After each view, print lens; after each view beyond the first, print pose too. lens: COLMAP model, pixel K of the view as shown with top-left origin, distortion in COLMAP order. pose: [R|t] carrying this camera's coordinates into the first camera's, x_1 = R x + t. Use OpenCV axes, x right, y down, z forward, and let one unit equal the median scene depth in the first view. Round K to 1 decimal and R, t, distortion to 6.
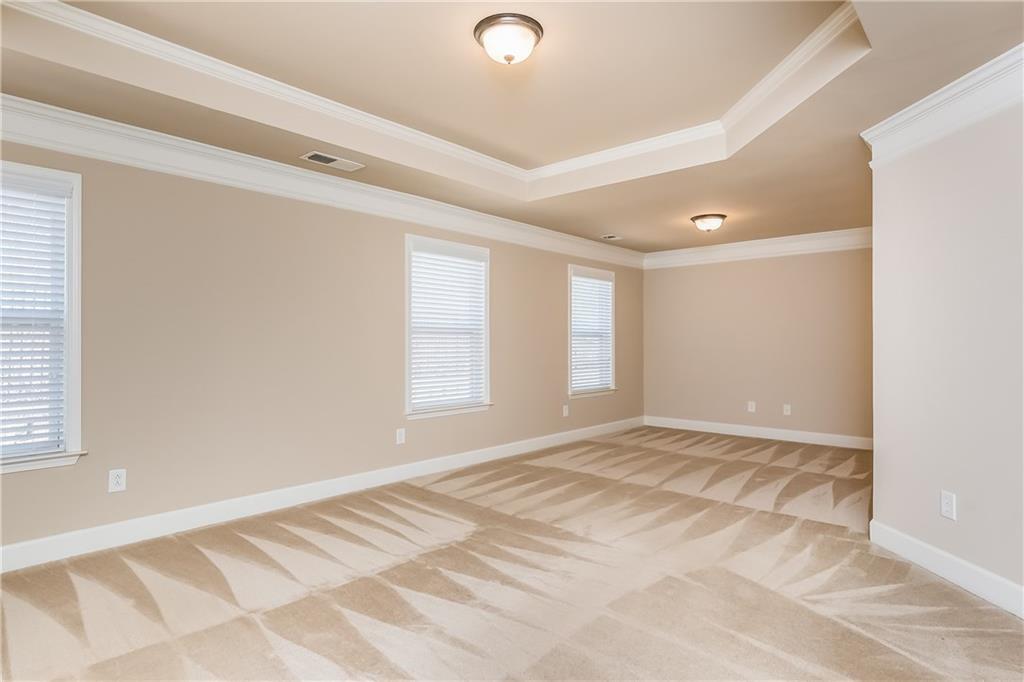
lens RADIAL K [[537.7, 0, 479.6], [0, 537.7, 340.2], [0, 0, 1]] dist [-0.001693, -0.000731]
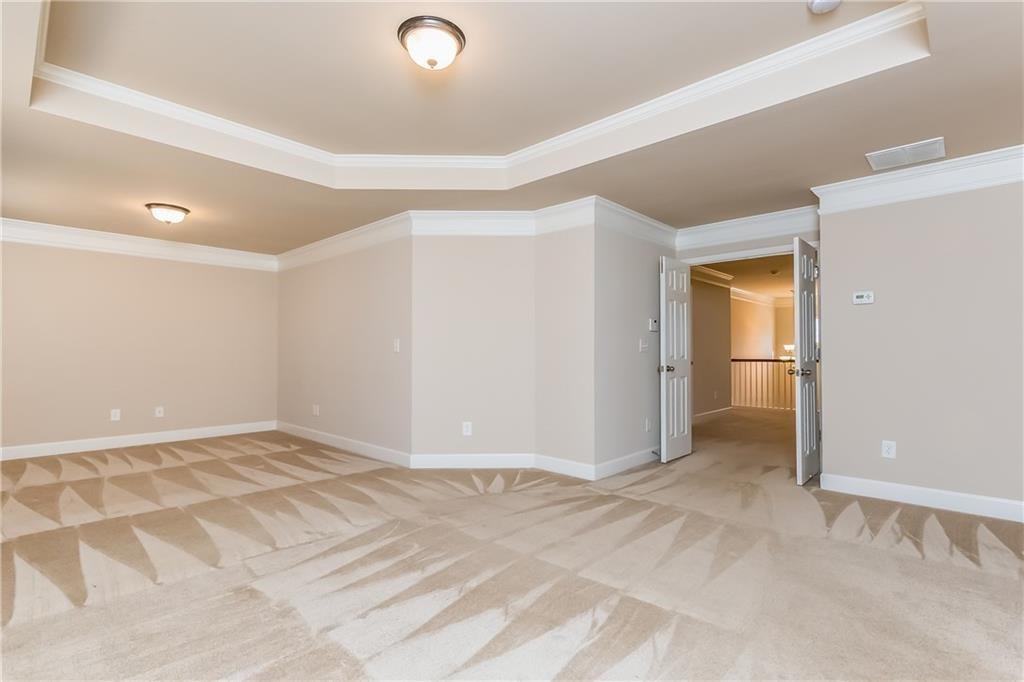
lens RADIAL K [[496.2, 0, 512.0], [0, 496.2, 341.0], [0, 0, 1]] dist [0.004629, 0.000540]
pose [[0.003826, 0.021019, 0.999772, -0.534901], [-0.004437, 0.999770, -0.021002, 0.020215], [-0.999983, -0.004356, 0.003918, 0.503322]]
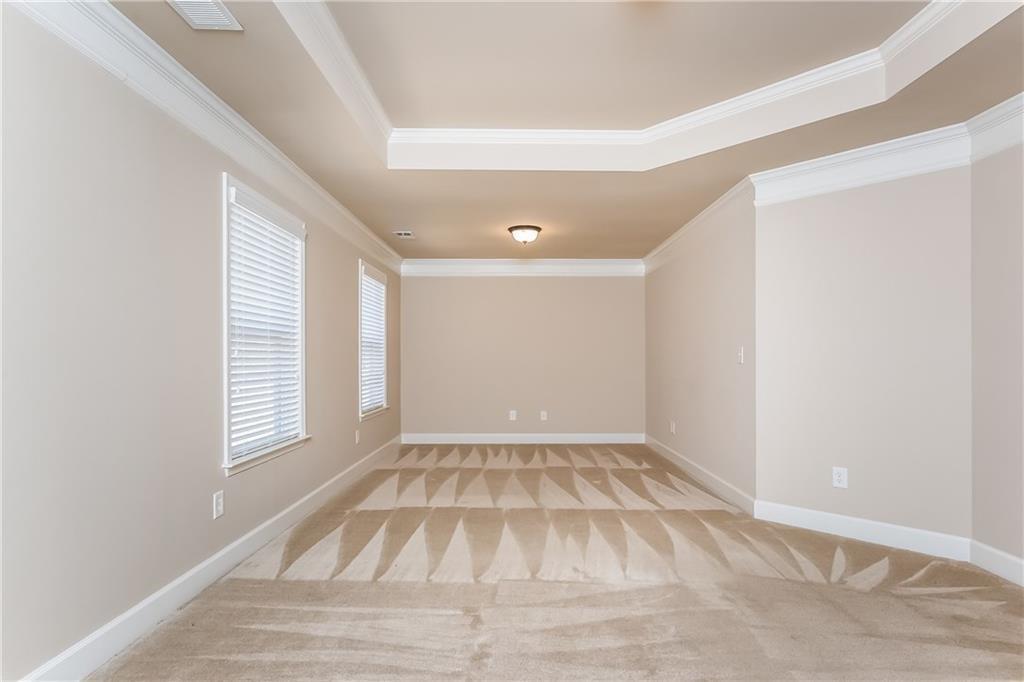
lens RADIAL K [[533.4, 0, 509.9], [0, 533.4, 355.6], [0, 0, 1]] dist [0.001195, 0.000791]
pose [[0.728514, 0.004324, 0.685017, -0.347063], [-0.003323, 0.999991, -0.002778, 0.013424], [-0.685023, -0.000253, 0.728521, 0.367221]]
